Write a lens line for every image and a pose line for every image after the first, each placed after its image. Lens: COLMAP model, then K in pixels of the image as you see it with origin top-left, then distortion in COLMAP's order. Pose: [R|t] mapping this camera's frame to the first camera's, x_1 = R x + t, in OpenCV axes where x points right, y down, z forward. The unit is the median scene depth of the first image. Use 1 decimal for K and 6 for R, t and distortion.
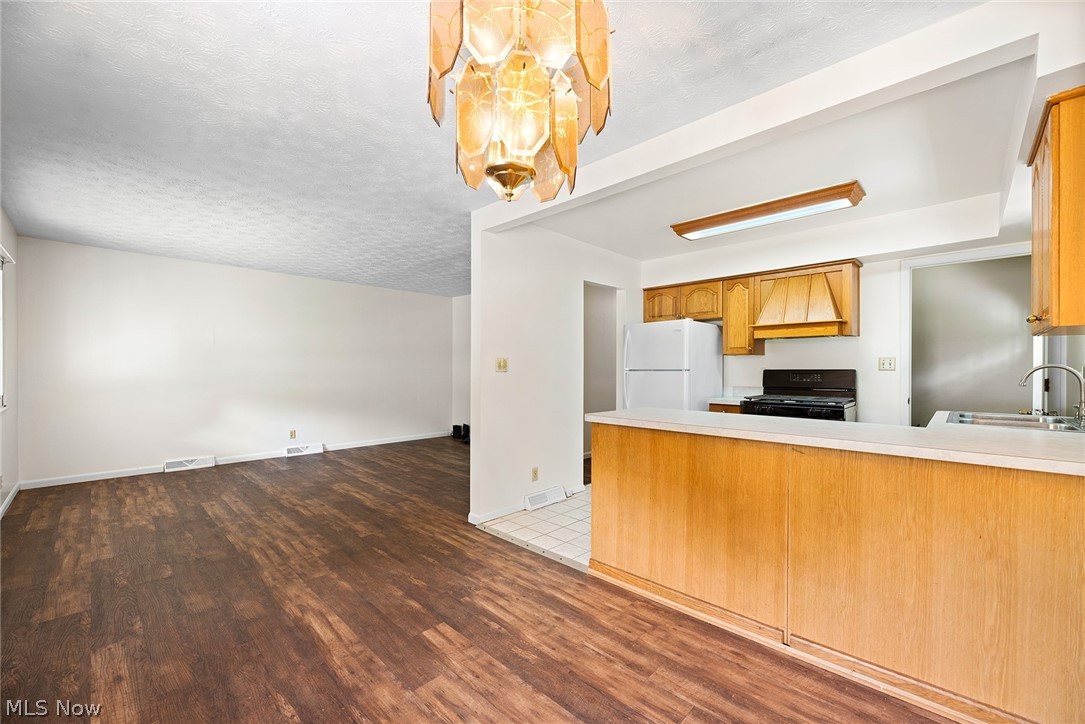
lens RADIAL K [[439.0, 0, 543.1], [0, 439.0, 369.7], [0, 0, 1]] dist [-0.008200, 0.002028]
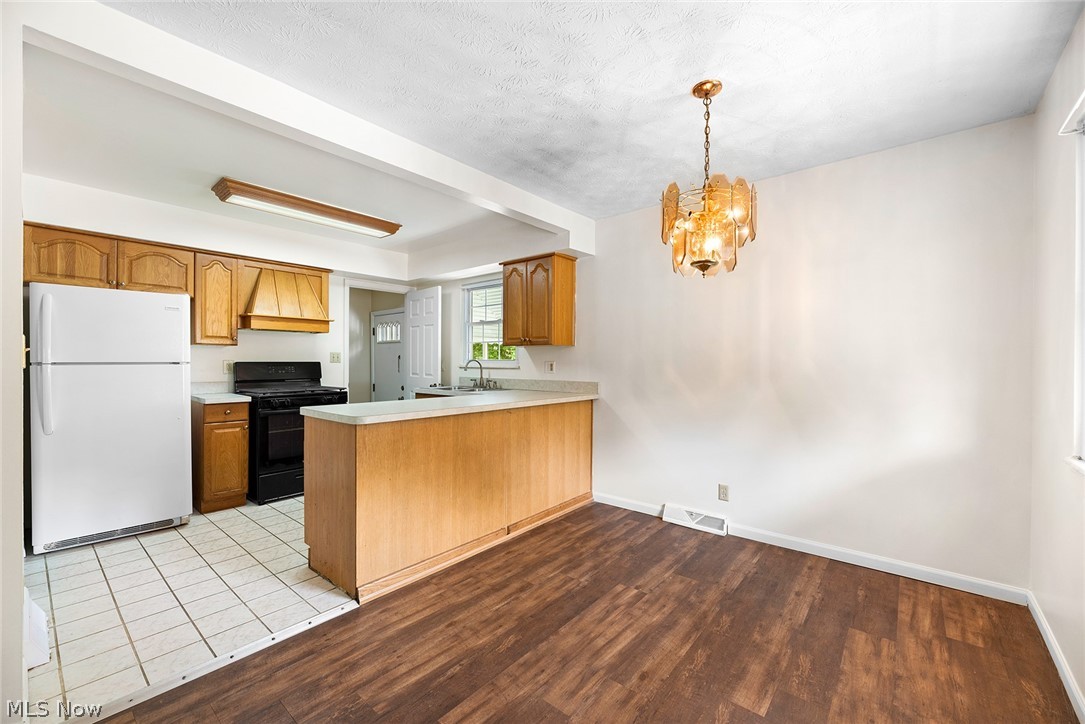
lens RADIAL K [[439.0, 0, 546.0], [0, 439.0, 361.5], [0, 0, 1]] dist [-0.008200, 0.002028]
pose [[-0.072952, -0.002558, 0.997332, -0.642593], [0.001918, 0.999995, 0.002705, -0.003820], [-0.997334, 0.002110, -0.072946, 0.596945]]
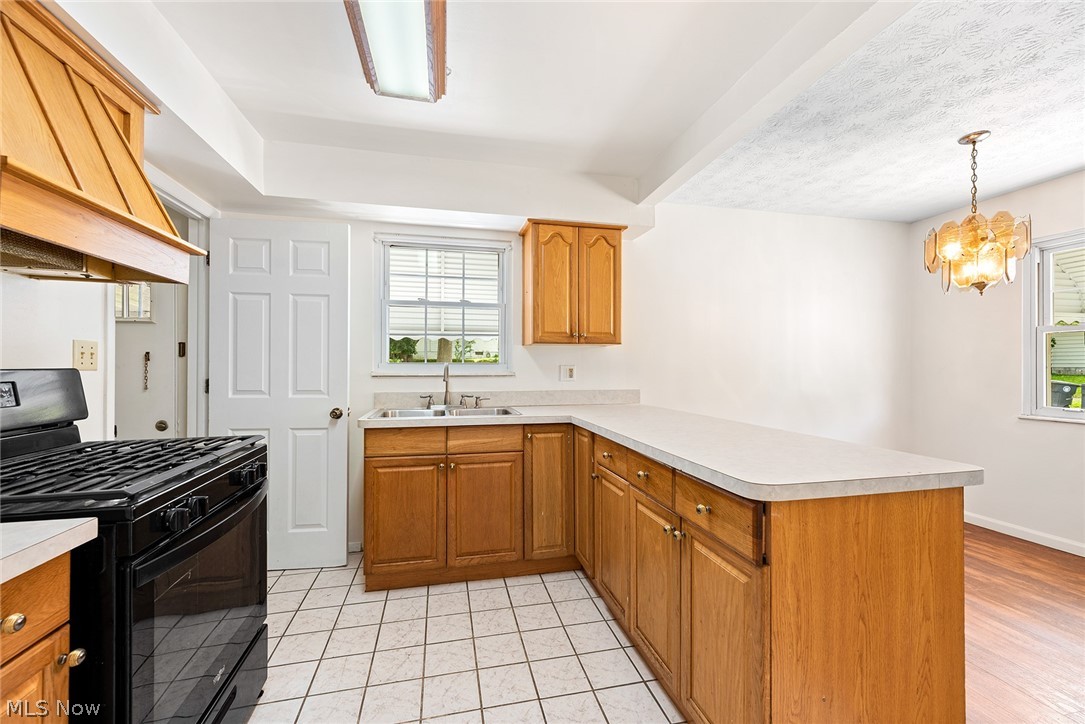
lens RADIAL K [[439.0, 0, 532.9], [0, 439.0, 364.5], [0, 0, 1]] dist [-0.008200, 0.002028]
pose [[-0.831001, -0.003945, 0.556257, 0.201523], [-0.001435, 0.999987, 0.004947, -0.008254], [-0.556269, 0.003313, -0.830996, 1.385634]]
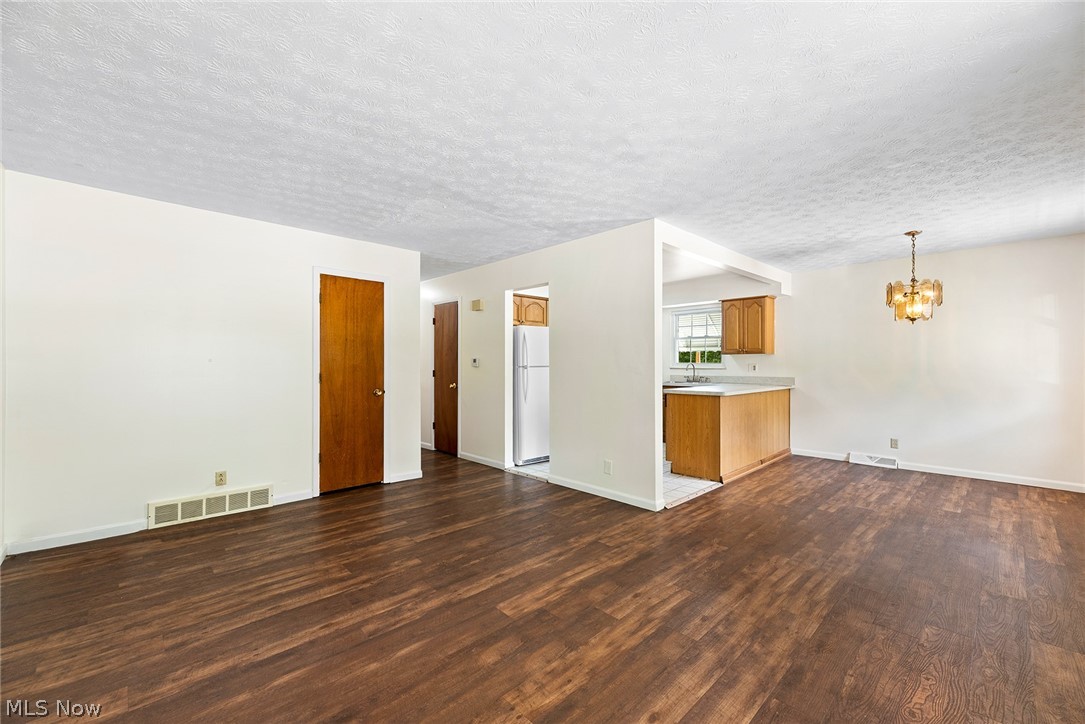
lens RADIAL K [[439.0, 0, 542.7], [0, 439.0, 360.3], [0, 0, 1]] dist [-0.008200, 0.002028]
pose [[0.047187, 0.004582, 0.998876, -1.393047], [0.006798, 0.999965, -0.004908, -0.014986], [-0.998863, 0.007022, 0.047154, 1.374219]]
